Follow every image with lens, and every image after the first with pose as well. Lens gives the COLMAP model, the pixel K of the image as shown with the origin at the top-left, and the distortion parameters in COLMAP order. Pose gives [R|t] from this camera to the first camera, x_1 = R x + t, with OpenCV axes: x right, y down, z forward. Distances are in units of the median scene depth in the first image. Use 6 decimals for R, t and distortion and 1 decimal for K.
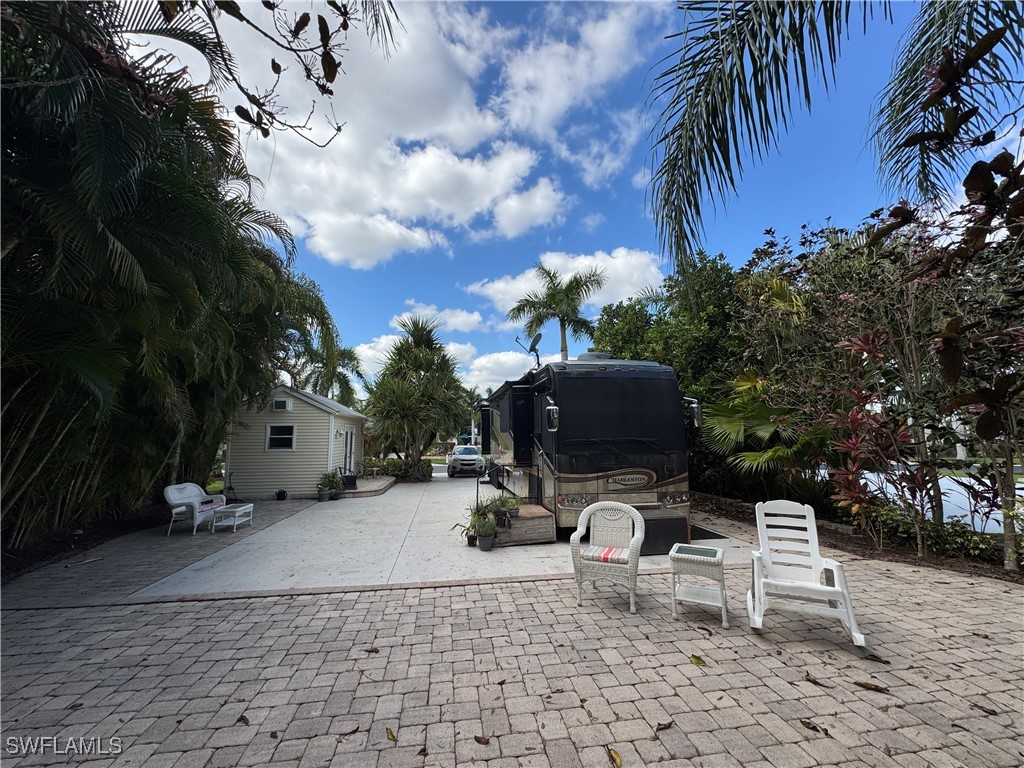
lens RADIAL K [[408.8, 0, 509.1], [0, 408.8, 384.6], [0, 0, 1]] dist [-0.002215, 0.000039]
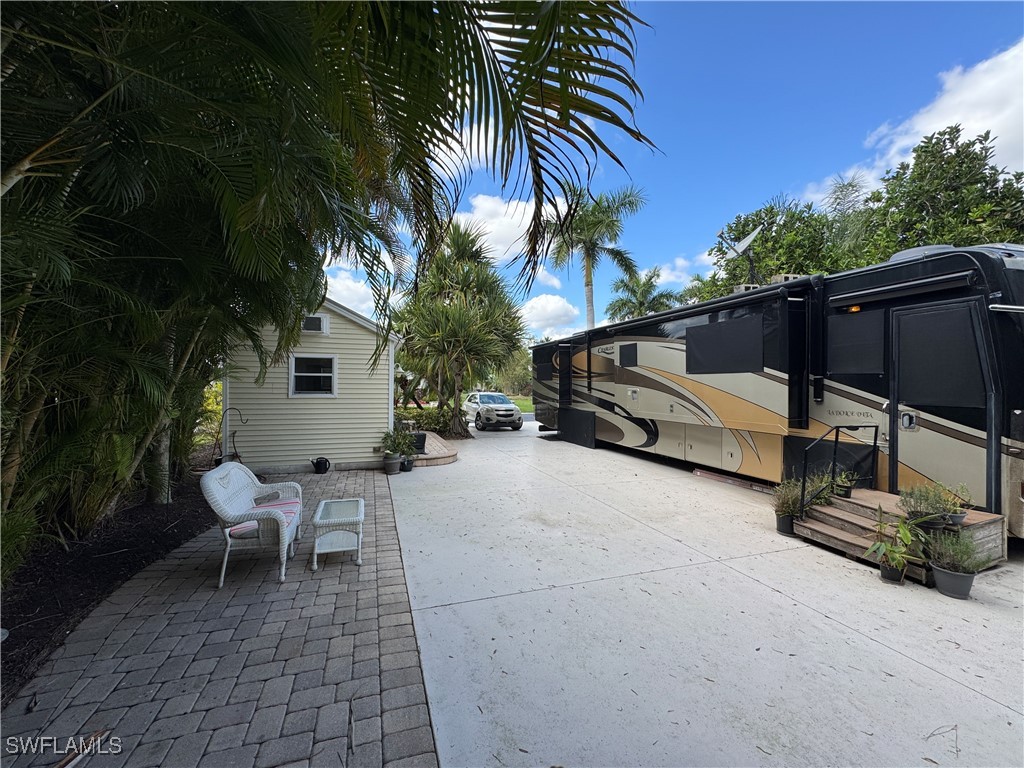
lens RADIAL K [[408.8, 0, 509.1], [0, 408.8, 384.6], [0, 0, 1]] dist [-0.002215, 0.000039]
pose [[0.985240, 0.015904, 0.170437, -0.364075], [-0.037210, 0.991764, 0.122555, 0.053567], [-0.167084, -0.127088, 0.977718, 0.327607]]
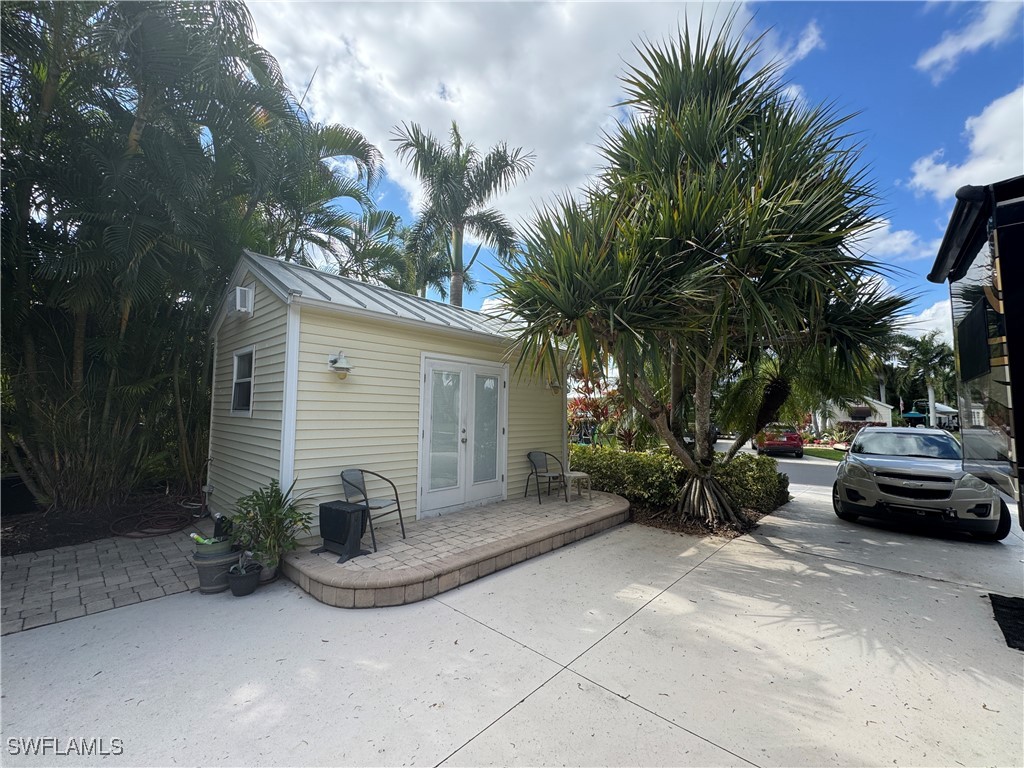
lens RADIAL K [[408.8, 0, 509.1], [0, 408.8, 384.6], [0, 0, 1]] dist [-0.002215, 0.000039]
pose [[0.629109, -0.036401, -0.776464, -0.083405], [0.079125, 0.996713, 0.017382, 0.143440], [0.773279, -0.072373, 0.629922, 0.938020]]
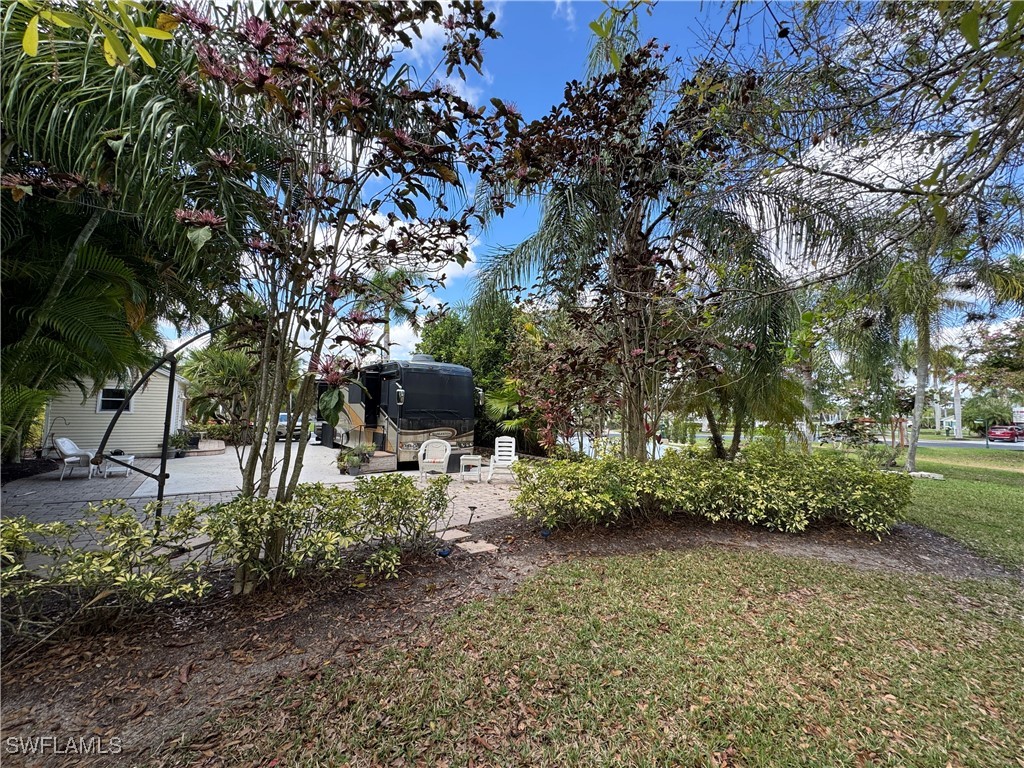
lens RADIAL K [[408.8, 0, 509.1], [0, 408.8, 384.6], [0, 0, 1]] dist [-0.002215, 0.000039]
pose [[0.891554, 0.057325, 0.449272, -0.134087], [-0.086752, 0.995205, 0.045172, -0.043233], [-0.444528, -0.079248, 0.892252, -0.364427]]
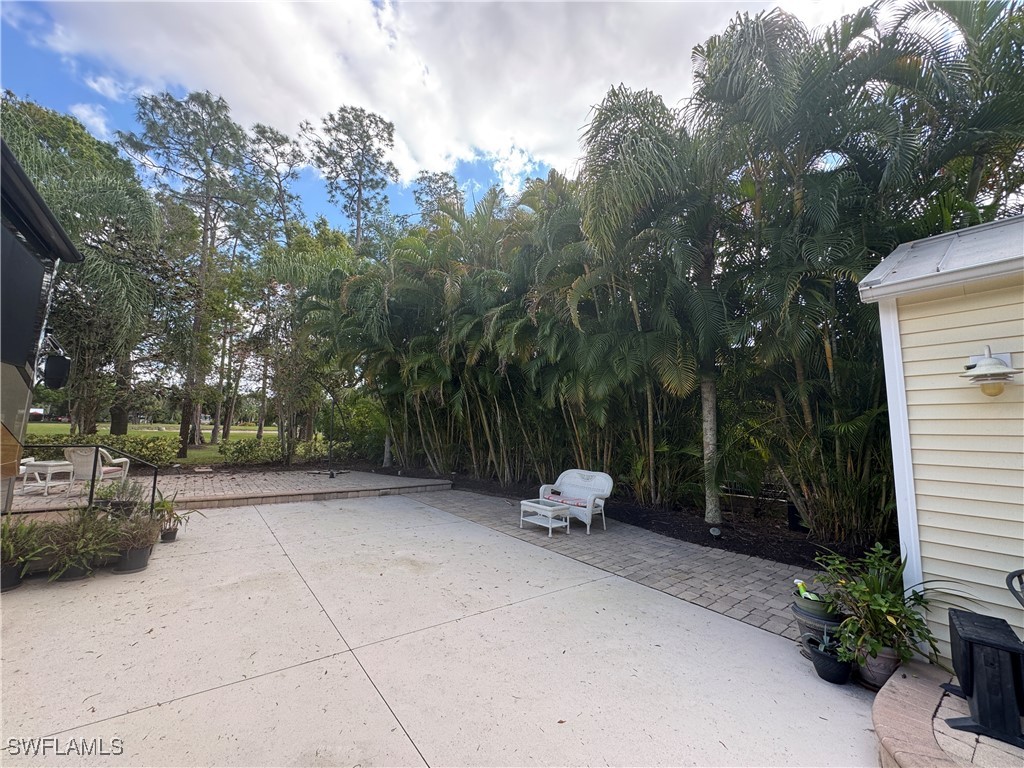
lens RADIAL K [[408.8, 0, 509.1], [0, 408.8, 384.6], [0, 0, 1]] dist [-0.002215, 0.000039]
pose [[-0.878459, -0.077292, -0.471526, -0.146468], [0.033973, 0.974229, -0.222988, 0.163235], [0.476609, -0.211905, -0.853194, 1.098167]]
